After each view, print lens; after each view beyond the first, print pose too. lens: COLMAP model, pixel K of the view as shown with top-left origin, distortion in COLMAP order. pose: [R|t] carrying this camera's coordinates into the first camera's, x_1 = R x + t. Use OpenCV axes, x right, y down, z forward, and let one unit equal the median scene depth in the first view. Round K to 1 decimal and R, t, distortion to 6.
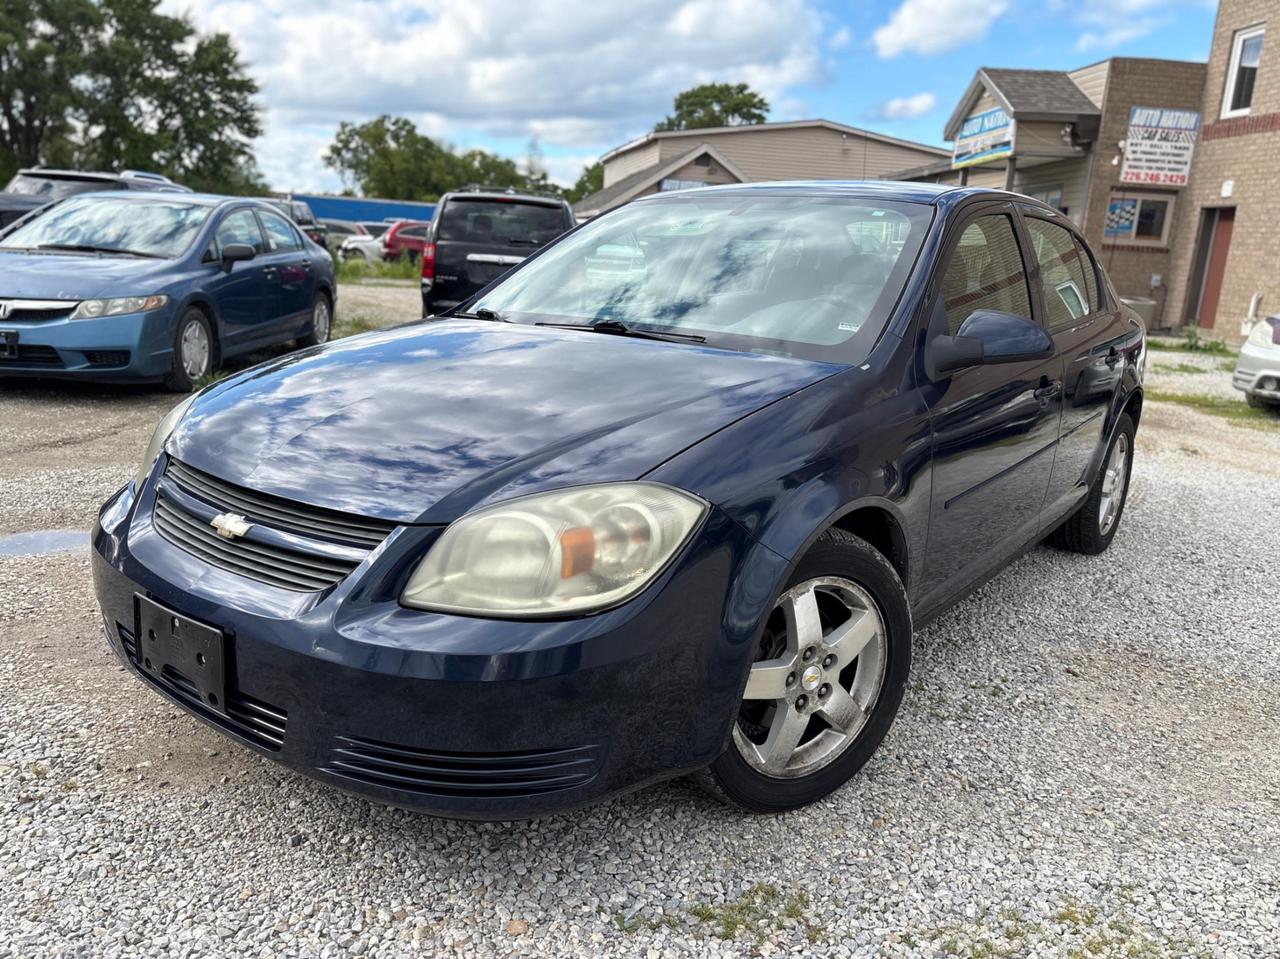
lens RADIAL K [[987.1, 0, 640.0], [0, 987.1, 479.5], [0, 0, 1]] dist [0.024965, -0.002916]
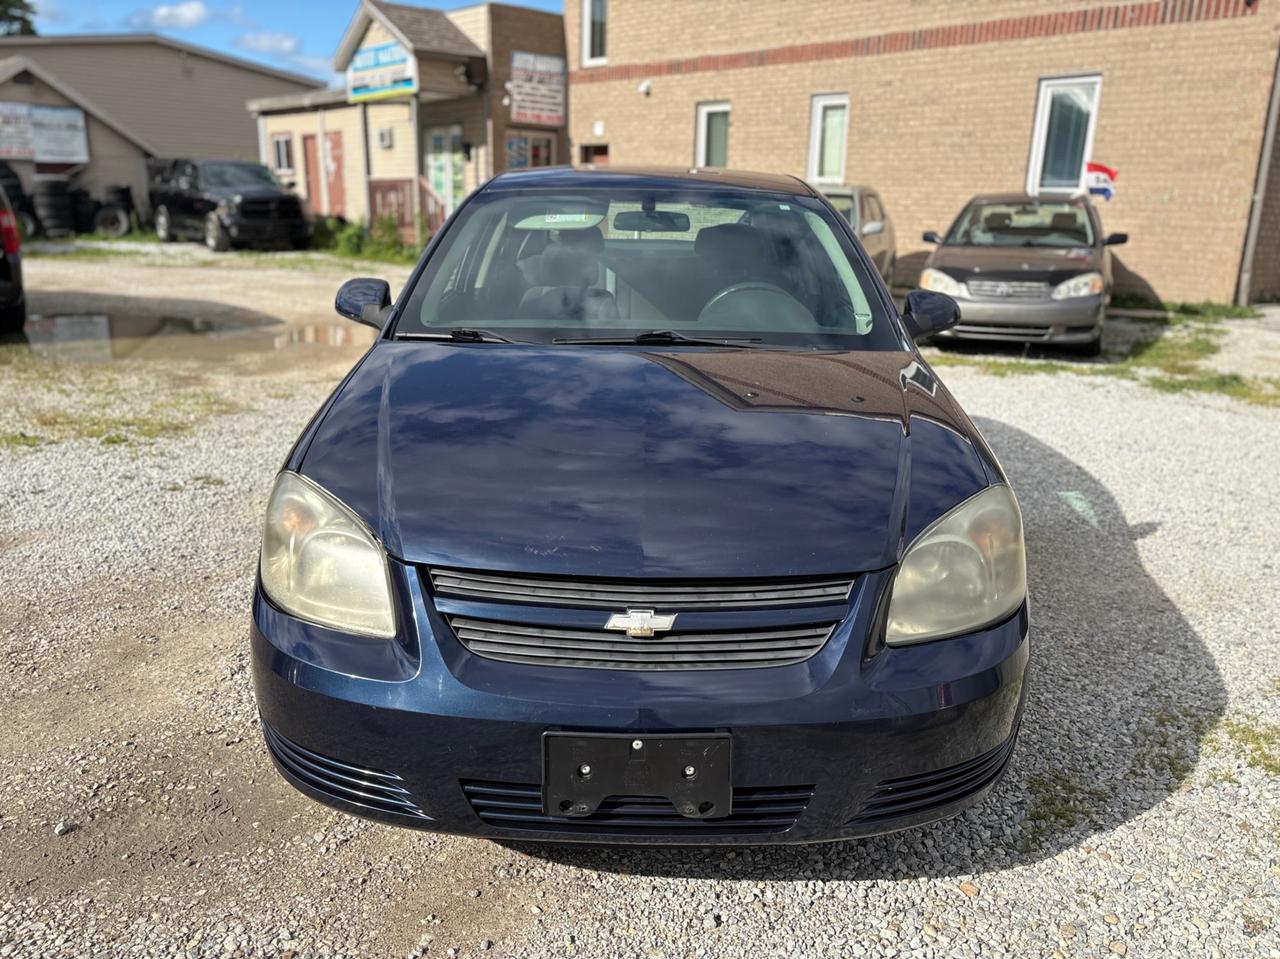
lens RADIAL K [[970.4, 0, 640.0], [0, 970.4, 479.5], [0, 0, 1]] dist [0.092420, -0.091078]
pose [[0.798333, -0.200770, 0.567765, -0.102310], [0.158683, 0.979603, 0.123277, -0.022242], [-0.580934, -0.008321, 0.813908, 0.030897]]
